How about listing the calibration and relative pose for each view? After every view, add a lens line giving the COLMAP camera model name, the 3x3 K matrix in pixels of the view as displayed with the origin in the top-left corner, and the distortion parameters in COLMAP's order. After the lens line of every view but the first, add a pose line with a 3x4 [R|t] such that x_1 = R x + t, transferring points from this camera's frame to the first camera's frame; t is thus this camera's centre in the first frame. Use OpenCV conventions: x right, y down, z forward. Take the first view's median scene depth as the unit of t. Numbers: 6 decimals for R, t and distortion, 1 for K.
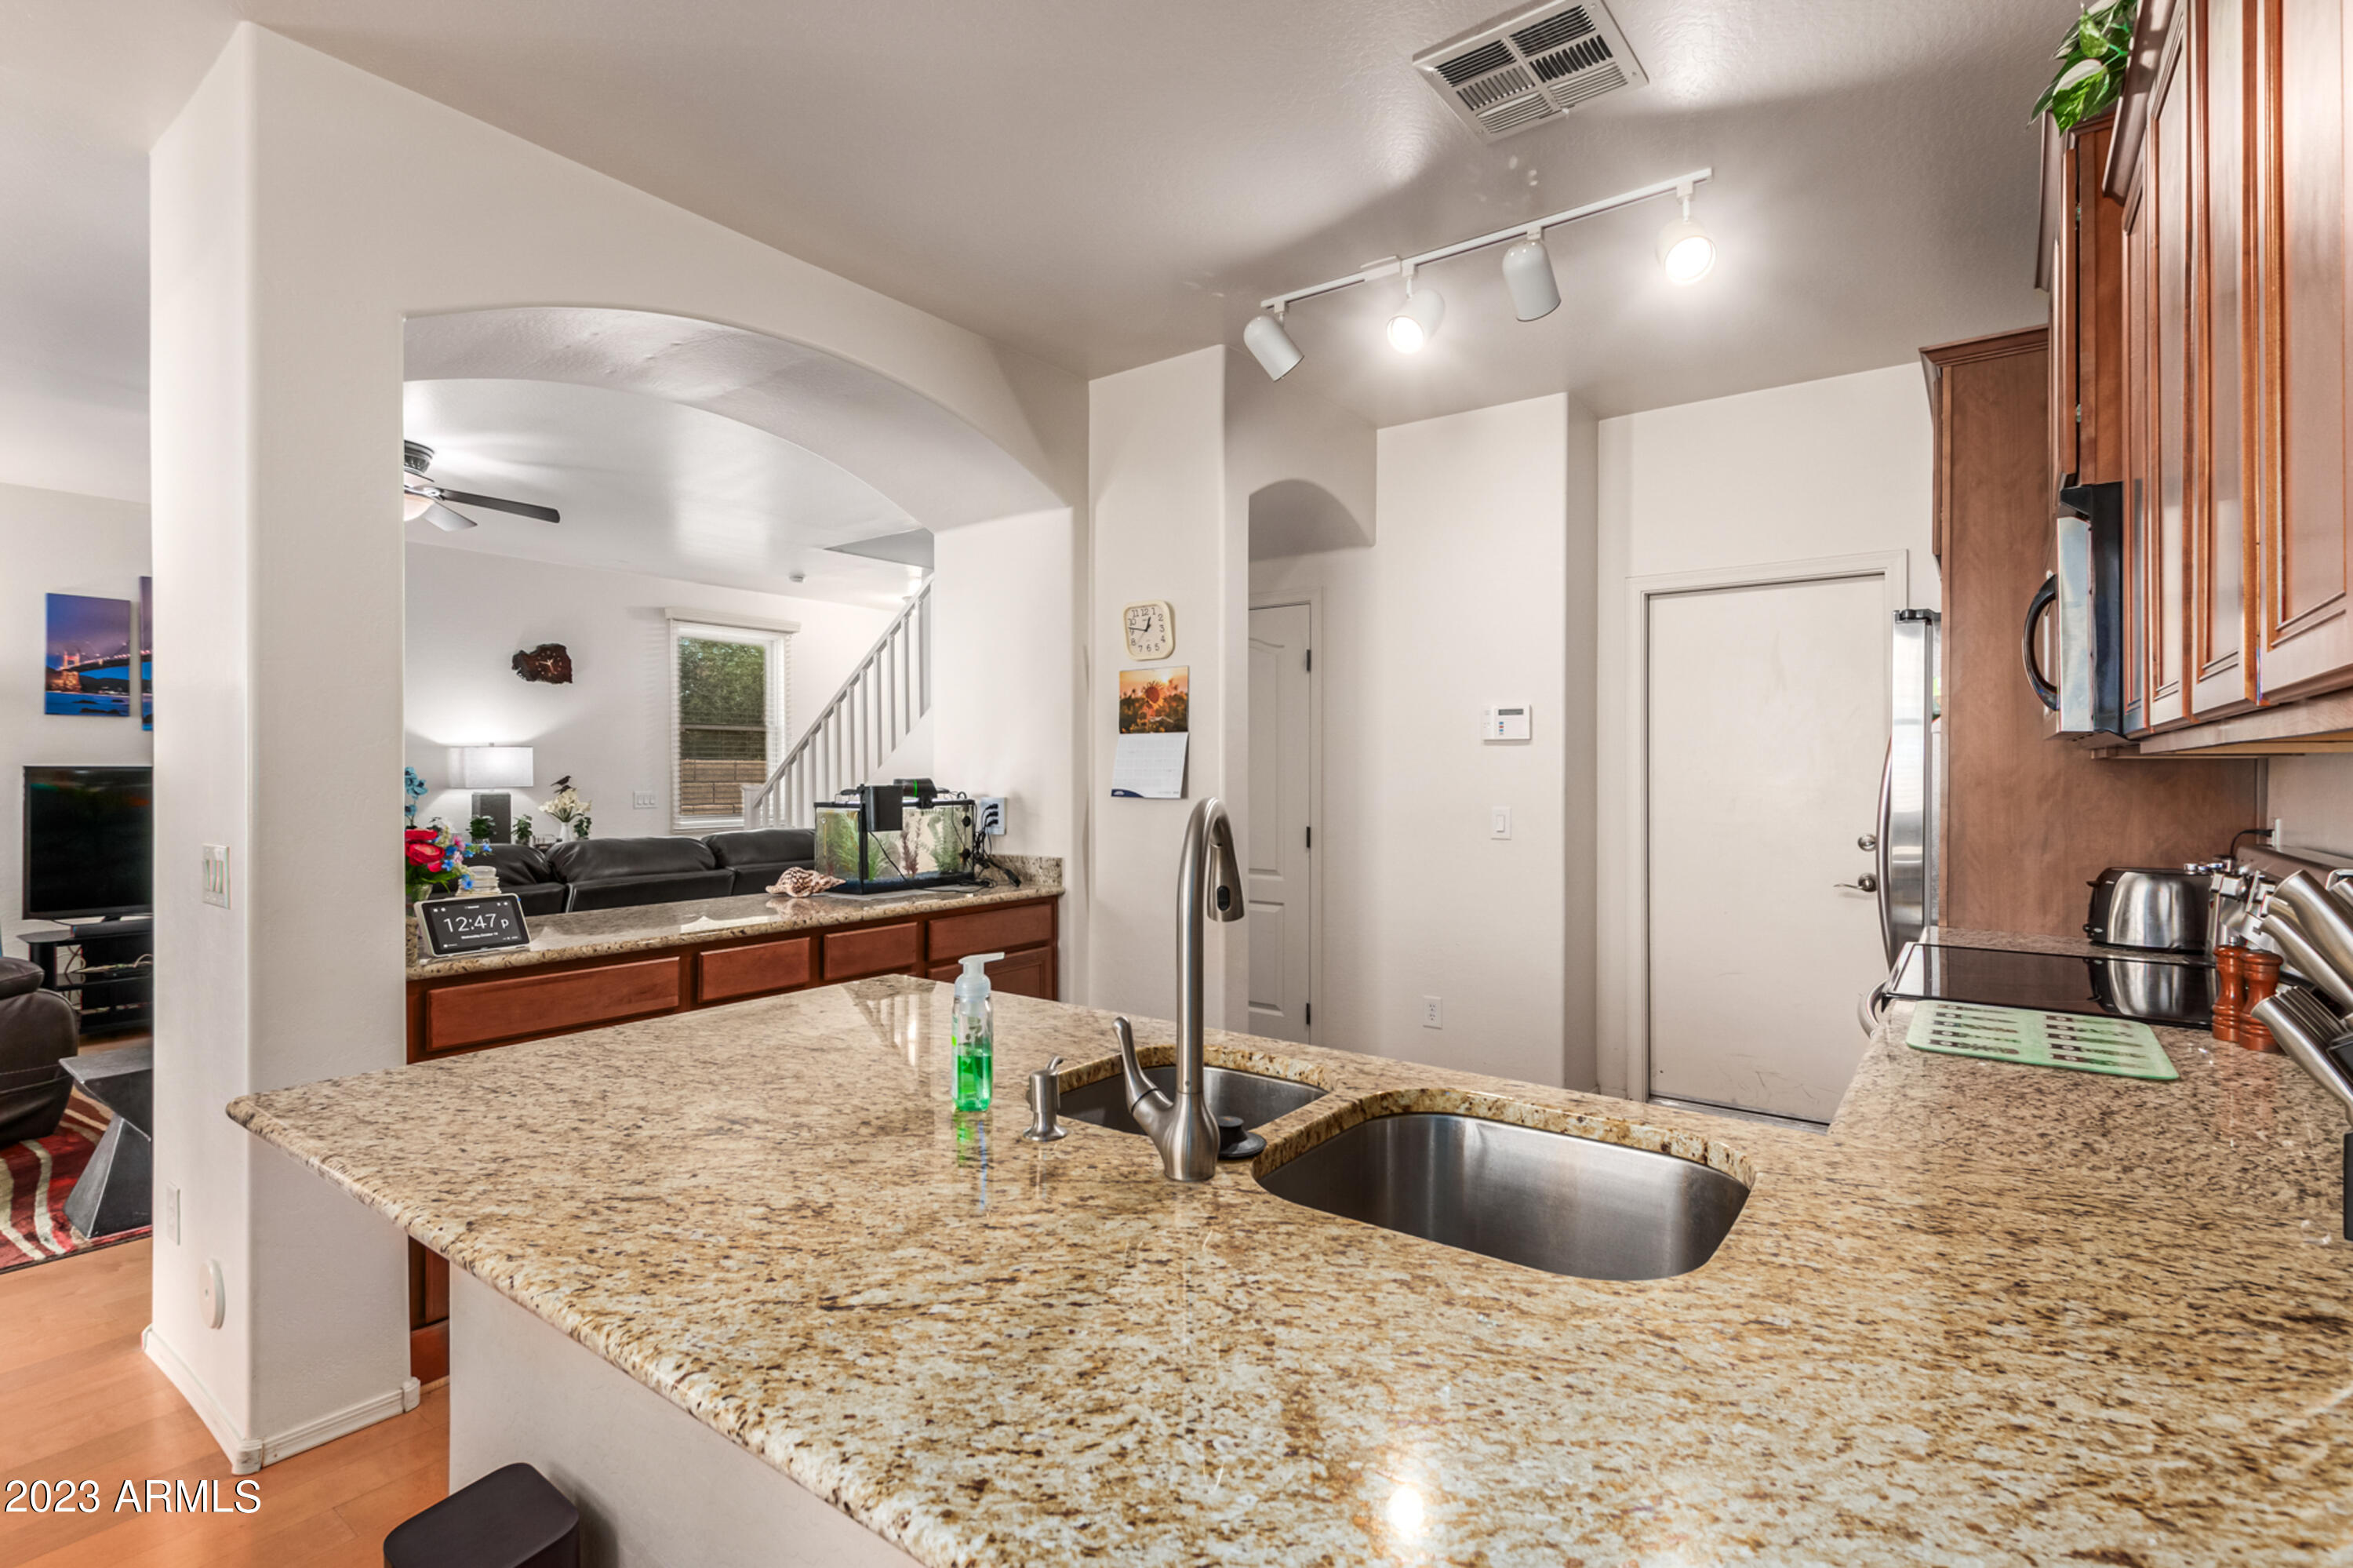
lens RADIAL K [[1107.8, 0, 1187.8], [0, 1107.8, 771.6], [0, 0, 1]] dist [0.005250, -0.000534]
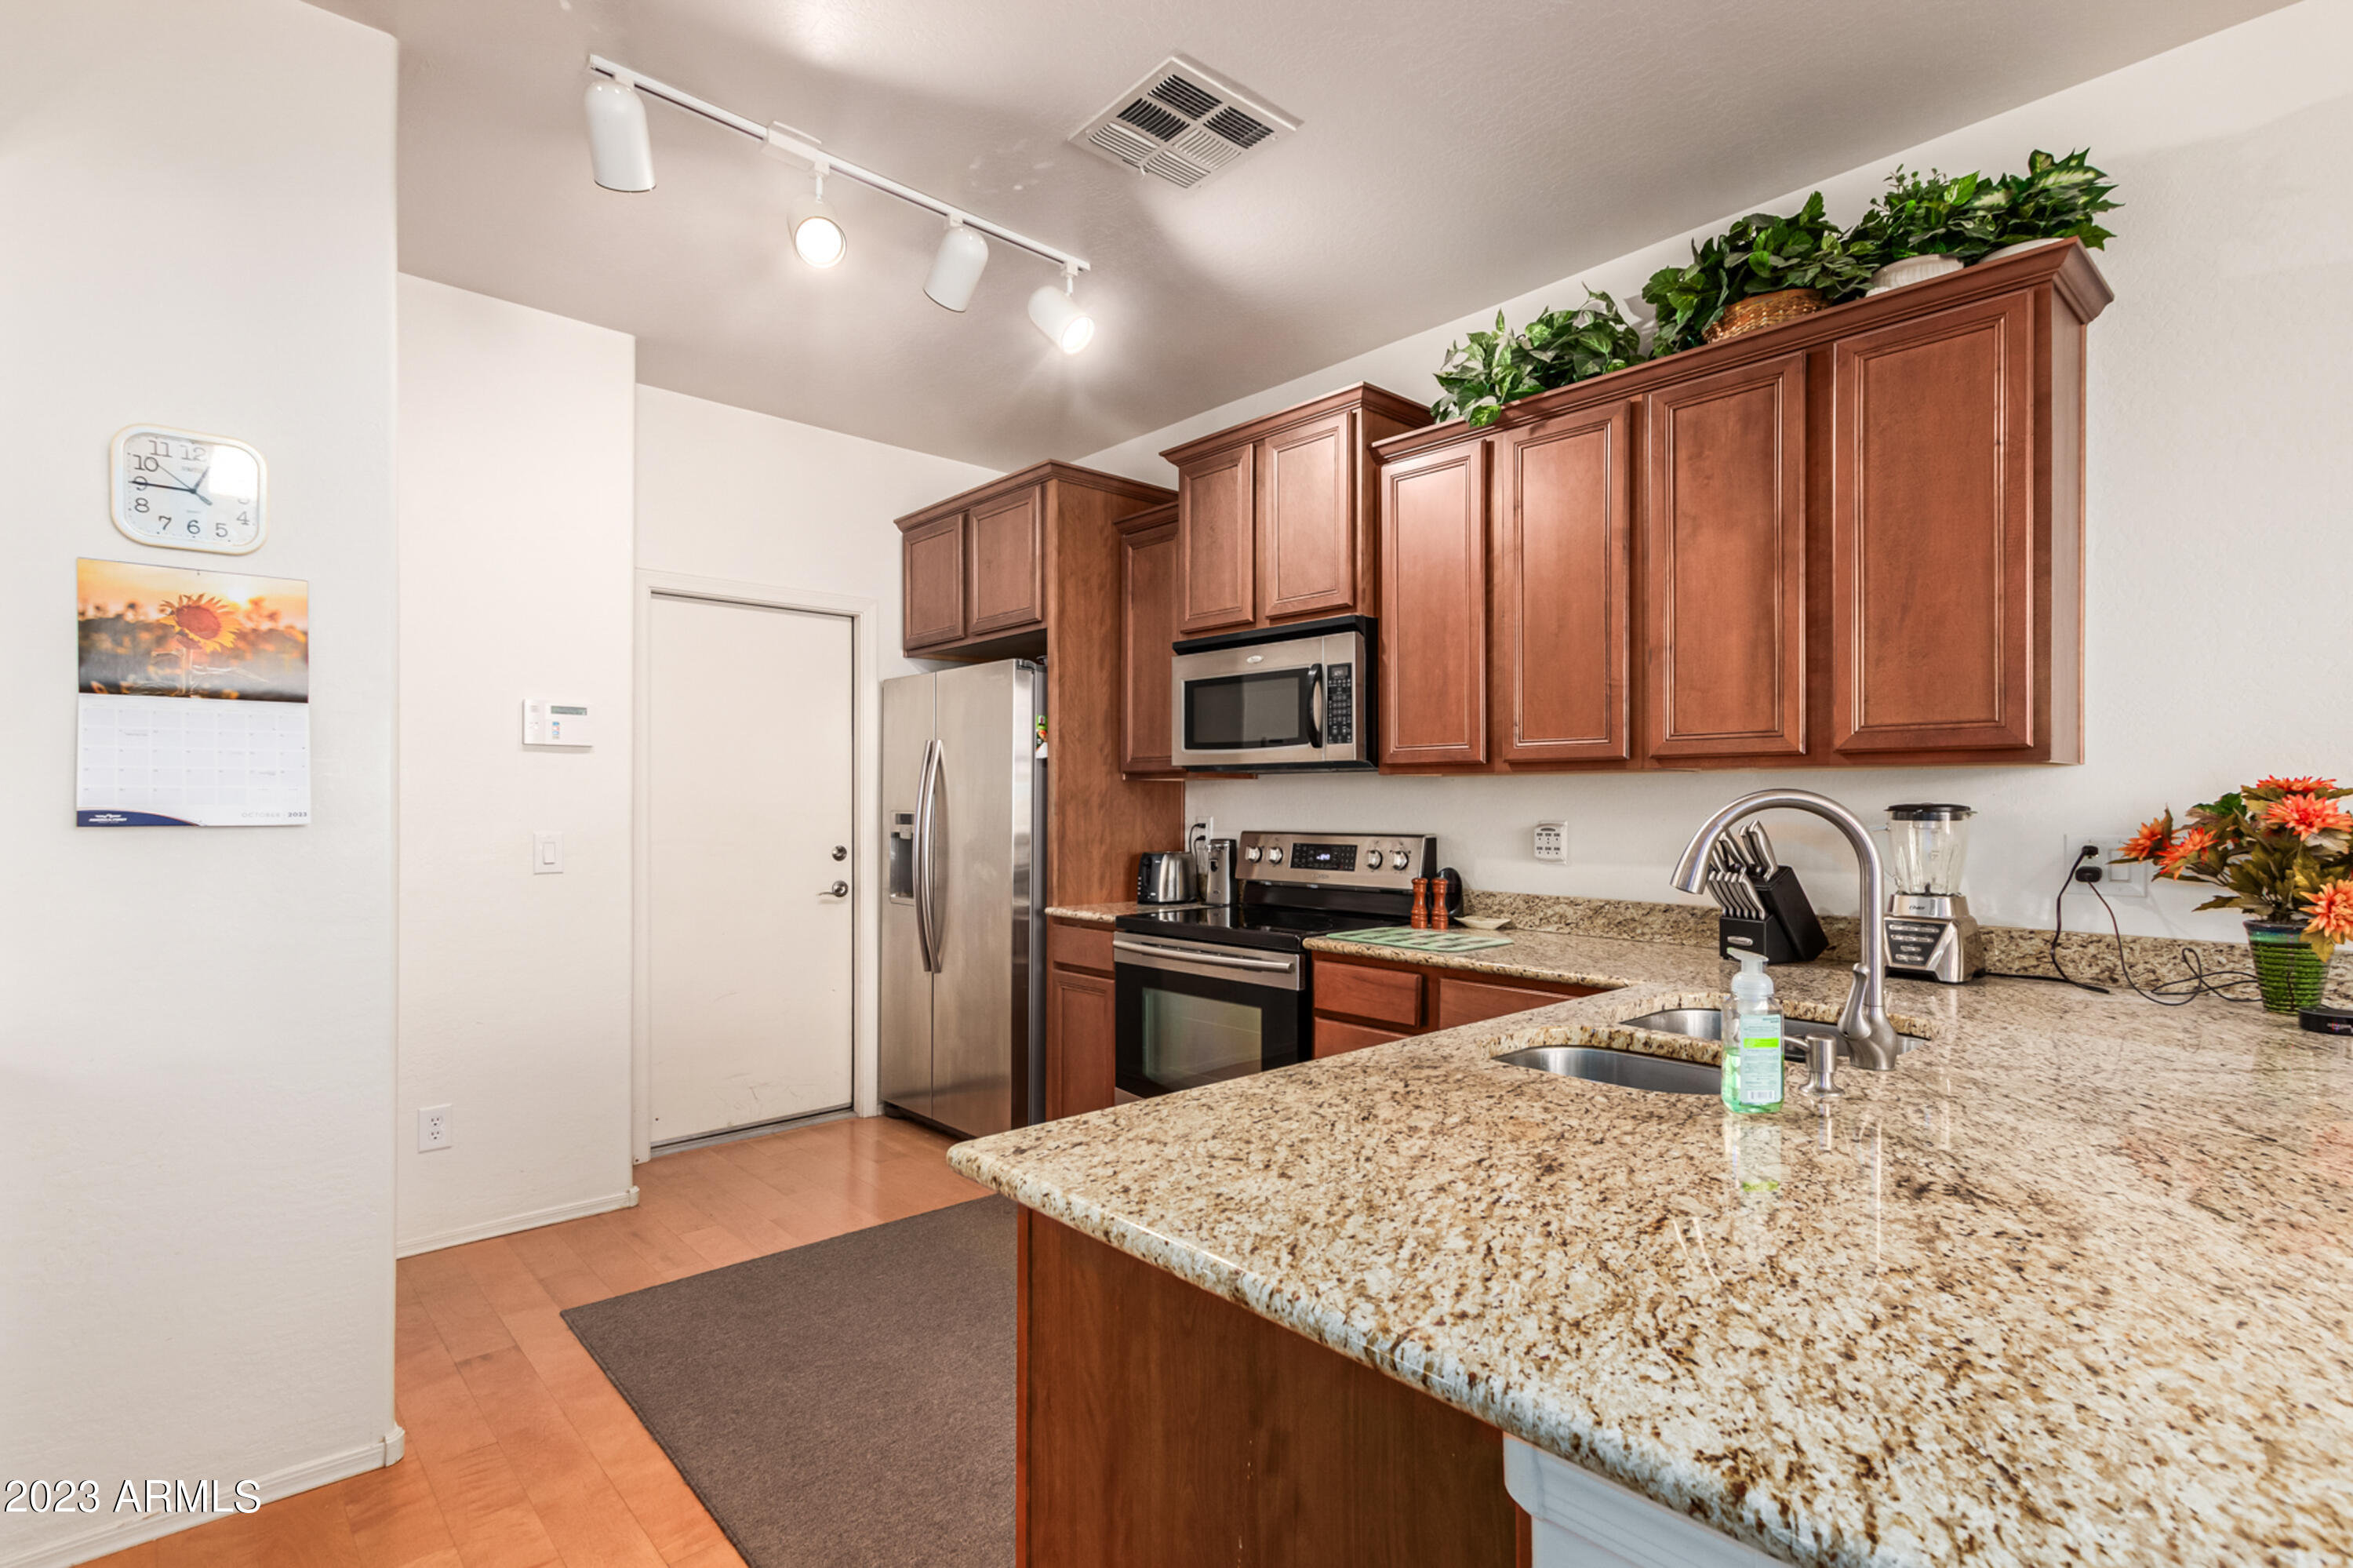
lens RADIAL K [[1107.8, 0, 1187.5], [0, 1107.8, 799.1], [0, 0, 1]] dist [0.005250, -0.000534]
pose [[0.193839, 0.001210, 0.981033, -0.583599], [-0.000963, 0.999999, -0.001043, 0.014971], [-0.981033, -0.000742, 0.193840, 0.612004]]
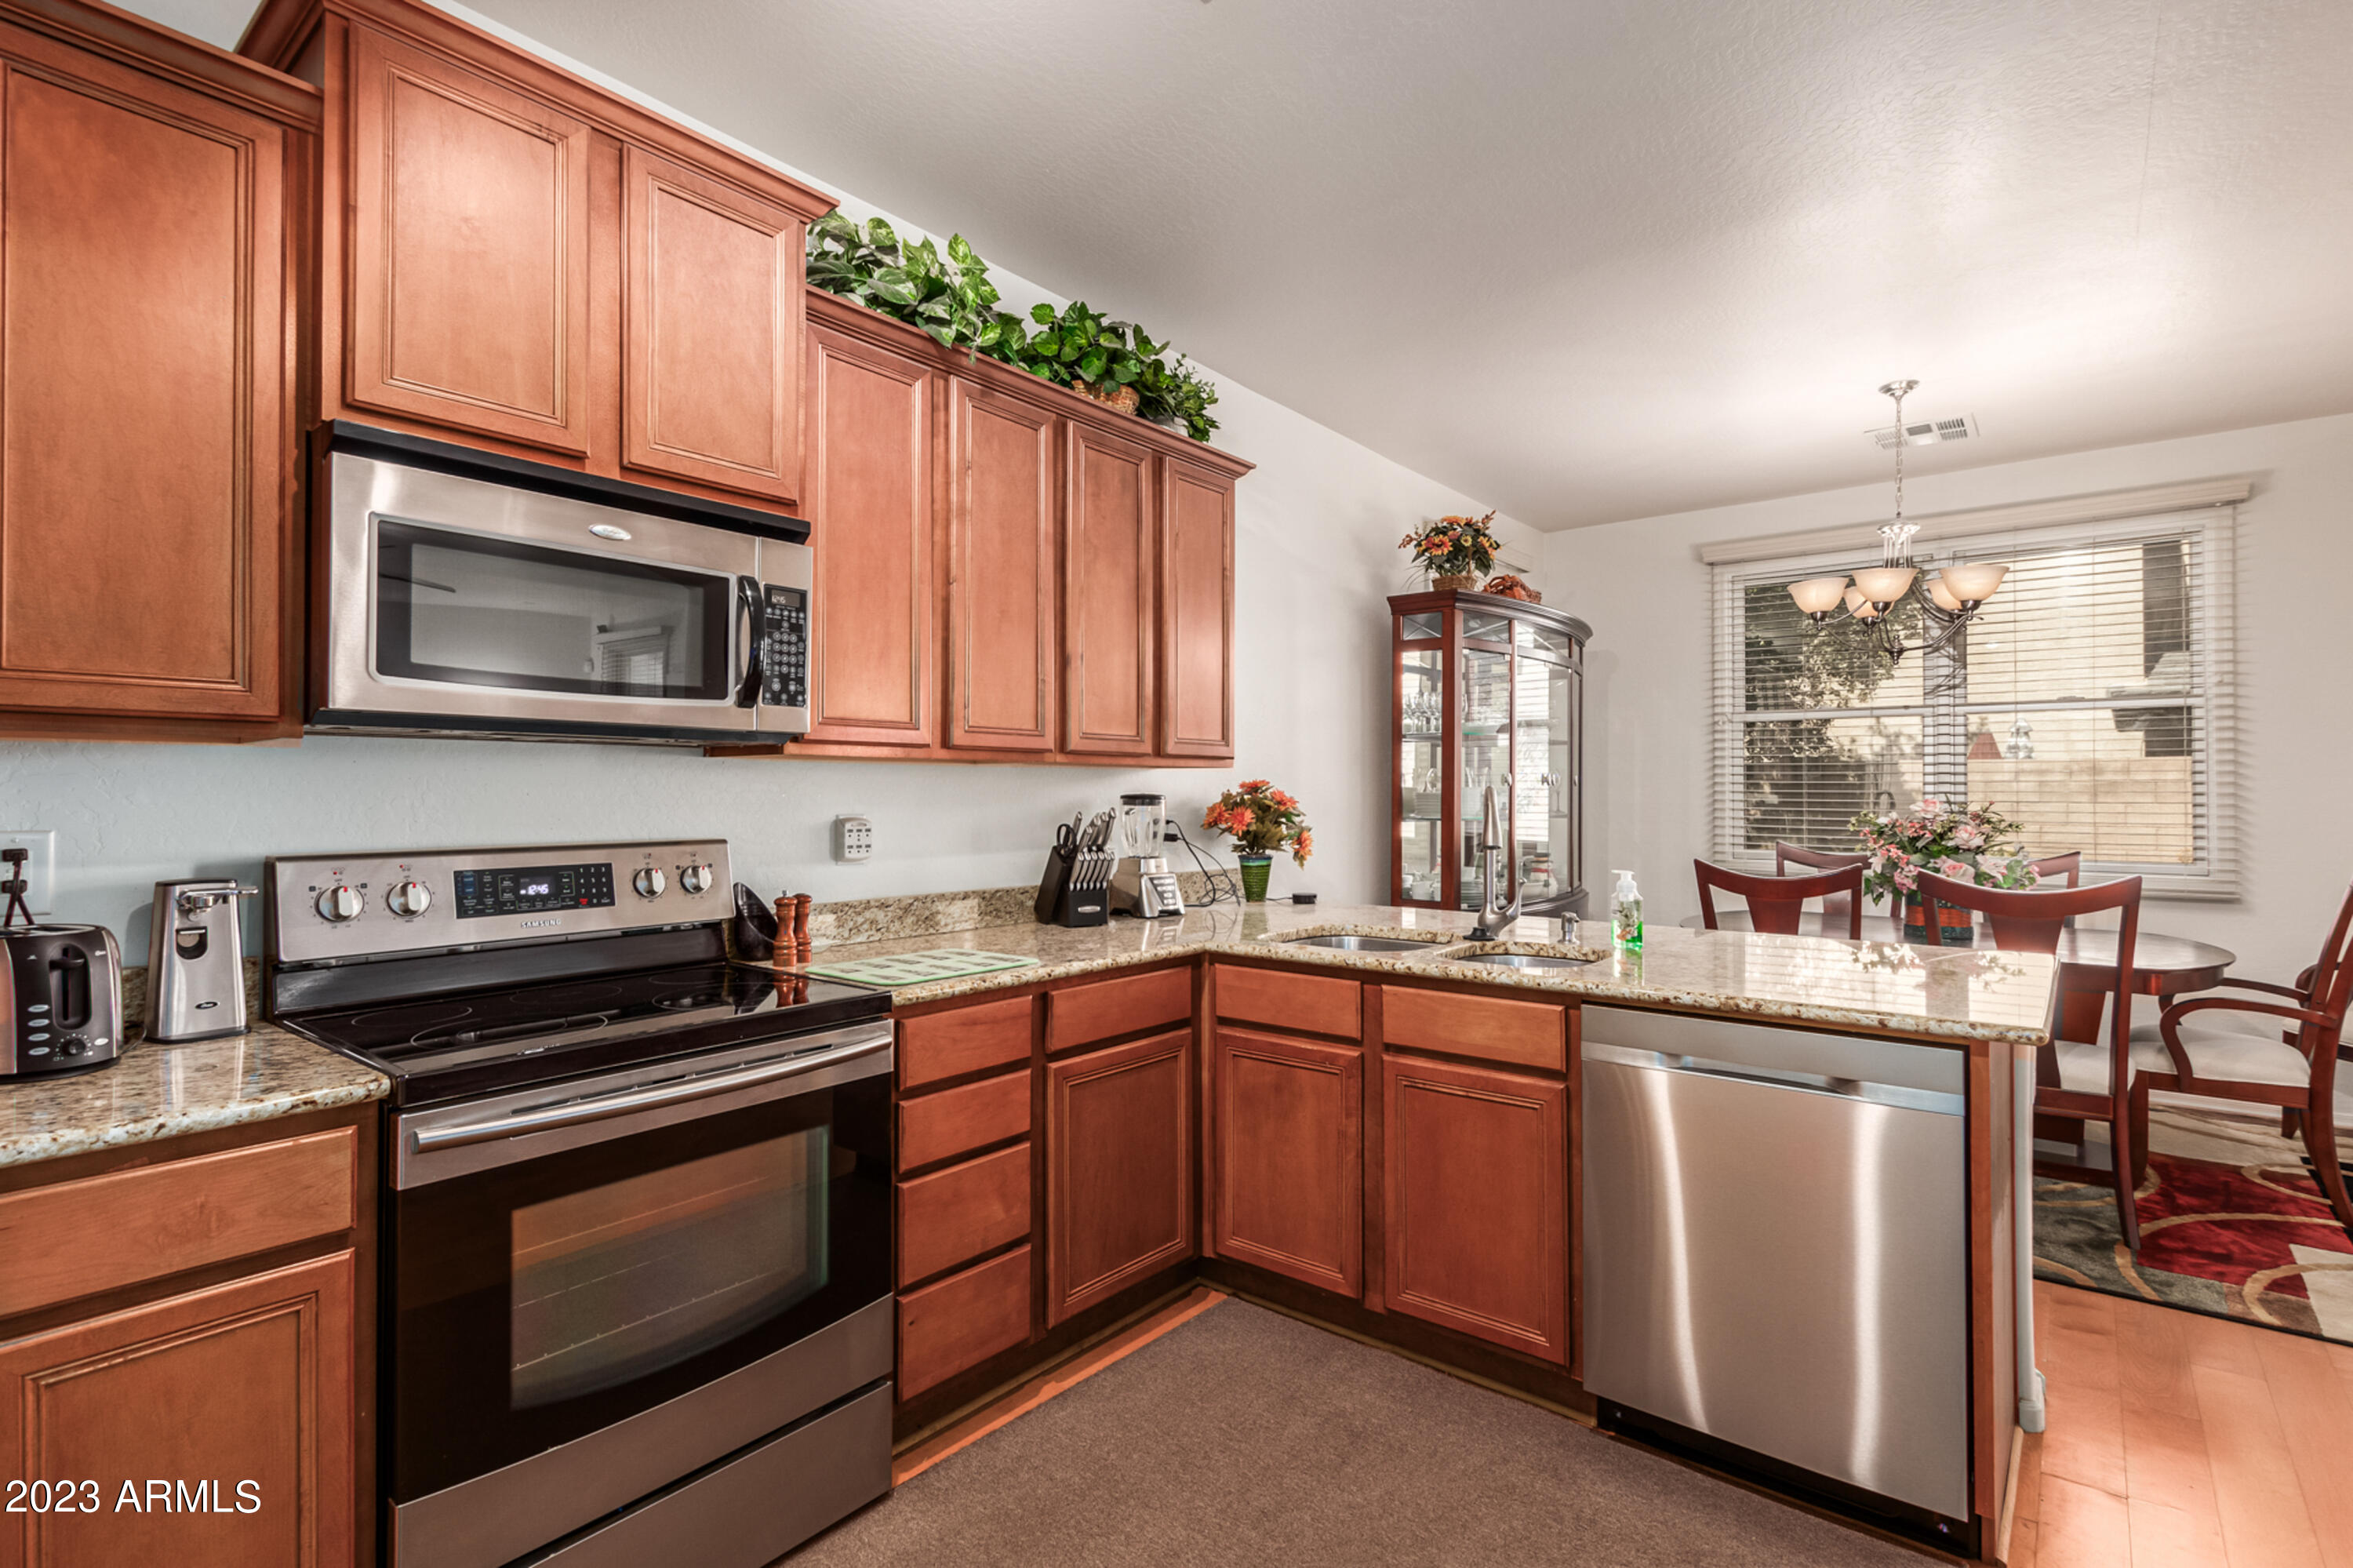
lens RADIAL K [[1107.8, 0, 1172.1], [0, 1107.8, 780.7], [0, 0, 1]] dist [0.005250, -0.000534]
pose [[-0.997997, -0.002184, 0.063221, 0.203703], [-0.002799, 0.999950, -0.009629, 0.014238], [-0.063196, -0.009787, -0.997953, 1.378841]]
